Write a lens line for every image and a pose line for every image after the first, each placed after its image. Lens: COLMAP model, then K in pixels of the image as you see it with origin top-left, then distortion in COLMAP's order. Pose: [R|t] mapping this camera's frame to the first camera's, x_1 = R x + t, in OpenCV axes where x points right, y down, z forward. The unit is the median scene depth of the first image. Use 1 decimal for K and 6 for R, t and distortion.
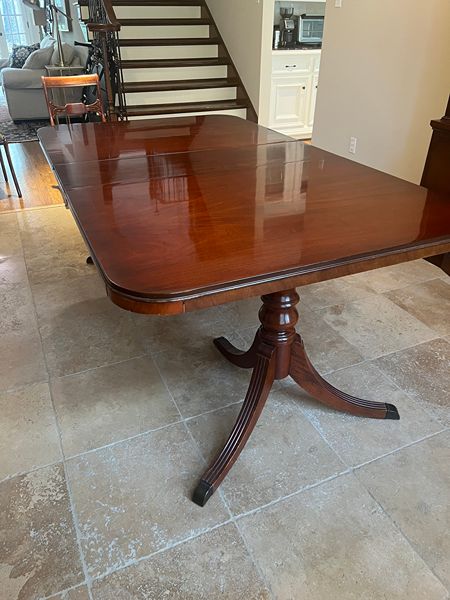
lens RADIAL K [[462.8, 0, 224.5], [0, 462.8, 303.2], [0, 0, 1]] dist [0.010188, -0.018839]
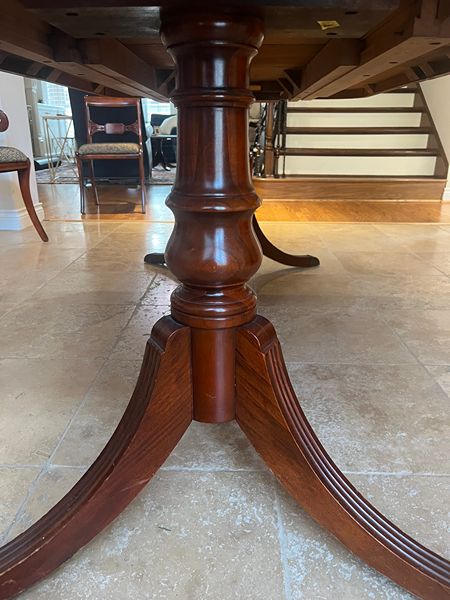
lens RADIAL K [[462.8, 0, 221.5], [0, 462.8, 300.0], [0, 0, 1]] dist [0.010188, -0.018839]
pose [[0.895609, 0.153386, -0.417560, 0.264766], [-0.246194, 0.952720, -0.178082, 0.125517], [0.370503, 0.262293, 0.891028, 0.570306]]
